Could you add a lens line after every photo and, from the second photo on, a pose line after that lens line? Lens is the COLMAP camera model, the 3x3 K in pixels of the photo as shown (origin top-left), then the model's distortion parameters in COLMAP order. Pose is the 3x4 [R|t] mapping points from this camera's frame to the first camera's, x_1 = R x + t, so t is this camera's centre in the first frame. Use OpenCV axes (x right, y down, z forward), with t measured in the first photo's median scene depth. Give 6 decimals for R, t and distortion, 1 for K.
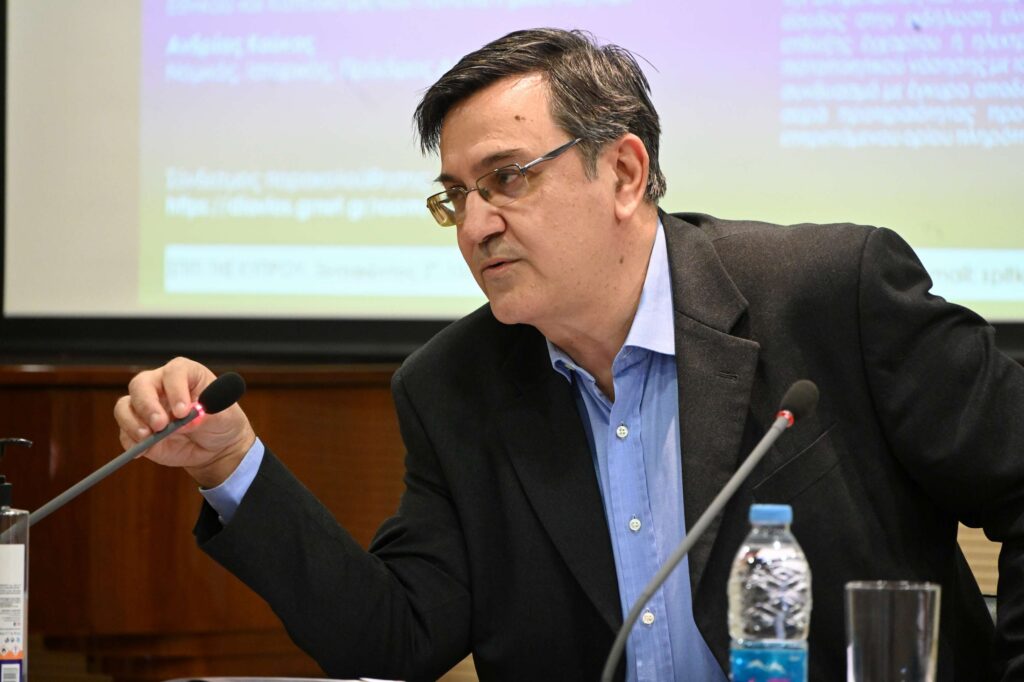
lens RADIAL K [[5797.8, 0, 512.3], [0, 5797.8, 341.5], [0, 0, 1]] dist [-0.334355, 0.000000]
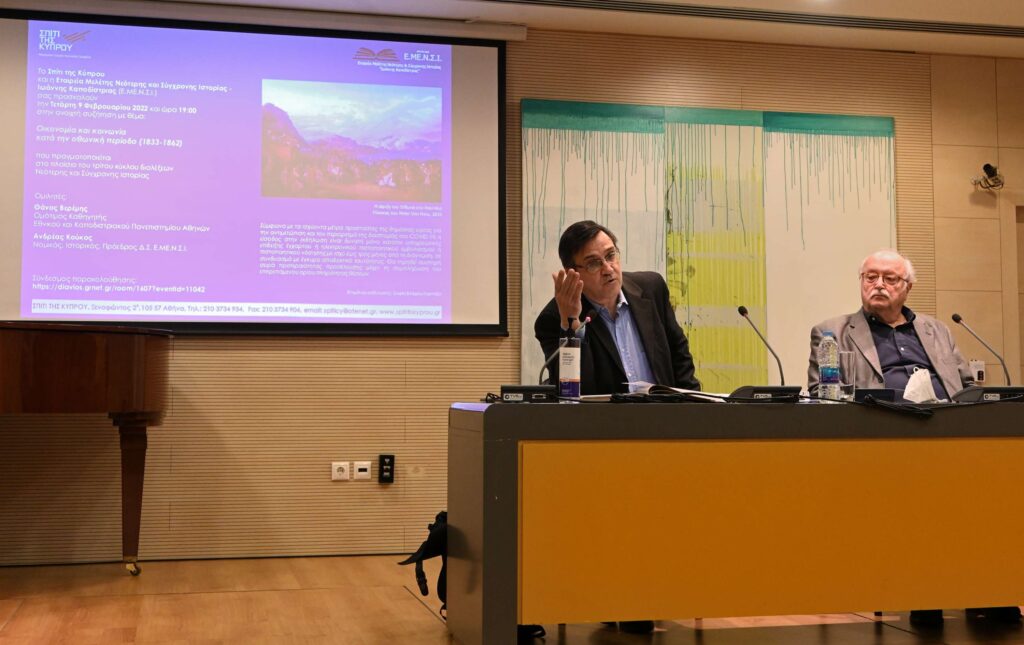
lens RADIAL K [[1428.6, 0, 523.4], [0, 1428.6, 264.3], [0, 0, 1]] dist [-0.000093, 0.000000]
pose [[0.684341, 0.056799, 0.726946, -0.663268], [0.010403, 0.996099, -0.087623, 0.053697], [-0.729088, 0.067526, 0.681081, 0.397265]]
